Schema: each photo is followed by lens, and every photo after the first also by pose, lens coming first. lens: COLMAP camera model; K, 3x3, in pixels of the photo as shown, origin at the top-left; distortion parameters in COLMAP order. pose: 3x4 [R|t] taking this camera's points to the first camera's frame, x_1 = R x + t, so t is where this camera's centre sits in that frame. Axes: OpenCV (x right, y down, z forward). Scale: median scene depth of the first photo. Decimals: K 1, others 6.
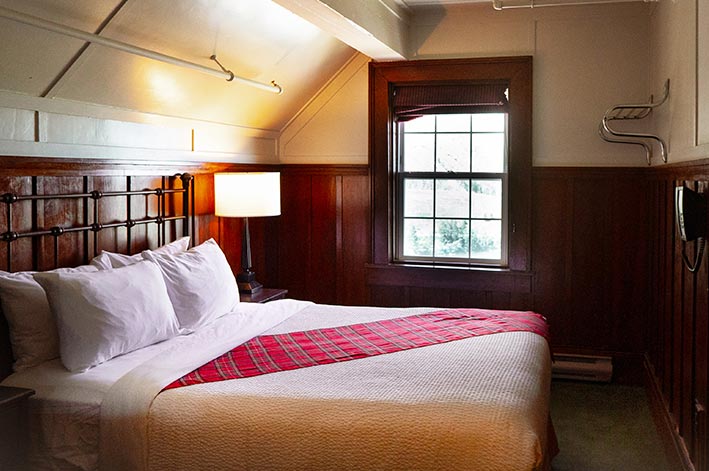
lens RADIAL K [[1197.5, 0, 359.1], [0, 1197.5, 230.8], [0, 0, 1]] dist [0.115033, 0.000000]
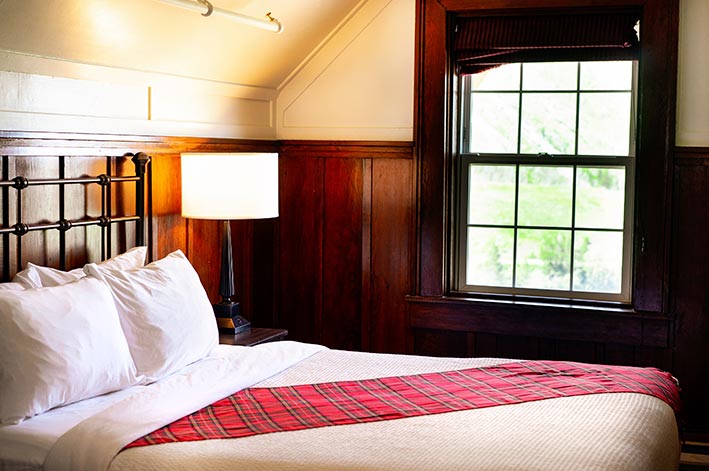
lens RADIAL K [[1197.5, 0, 353.3], [0, 1197.5, 239.7], [0, 0, 1]] dist [0.115033, 0.000000]
pose [[0.999587, 0.014871, -0.024595, -0.007160], [-0.014573, 0.999819, 0.012254, -0.009120], [0.024773, -0.011891, 0.999622, 0.325285]]
